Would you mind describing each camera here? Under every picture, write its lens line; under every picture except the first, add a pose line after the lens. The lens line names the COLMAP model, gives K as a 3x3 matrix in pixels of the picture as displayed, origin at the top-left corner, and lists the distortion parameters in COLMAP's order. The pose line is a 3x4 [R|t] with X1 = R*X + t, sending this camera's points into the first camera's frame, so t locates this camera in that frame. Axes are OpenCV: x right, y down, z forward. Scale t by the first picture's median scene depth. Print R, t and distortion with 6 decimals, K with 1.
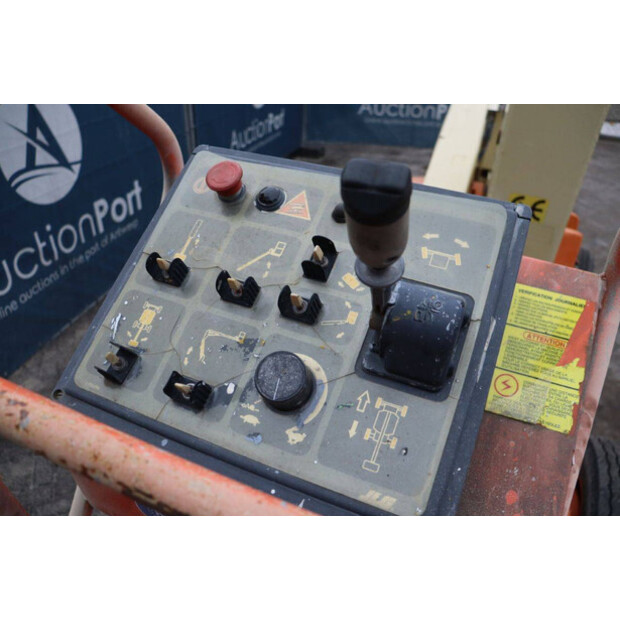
lens RADIAL K [[475.1, 0, 312.6], [0, 475.1, 309.5], [0, 0, 1]] dist [-0.073891, 0.007334]
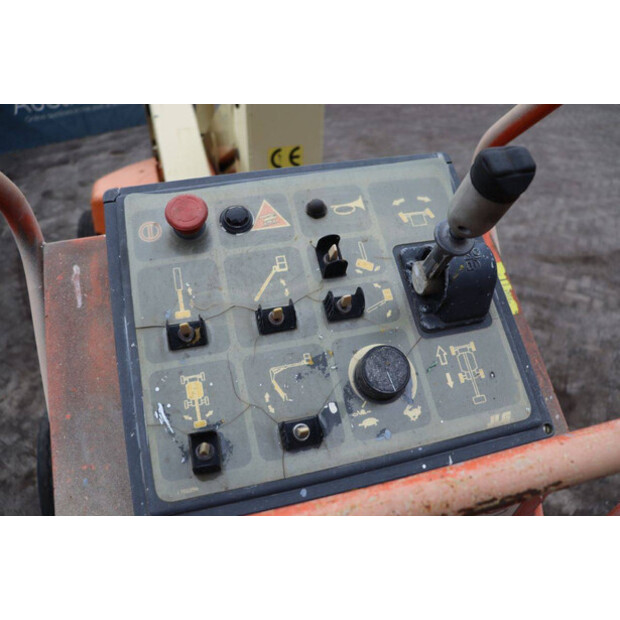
lens RADIAL K [[475.1, 0, 313.6], [0, 475.1, 309.3], [0, 0, 1]] dist [-0.073891, 0.007334]
pose [[0.792277, -0.413788, 0.448416, -0.551917], [0.388554, 0.908786, 0.152097, -0.183631], [-0.470450, 0.053731, 0.880789, 0.127250]]
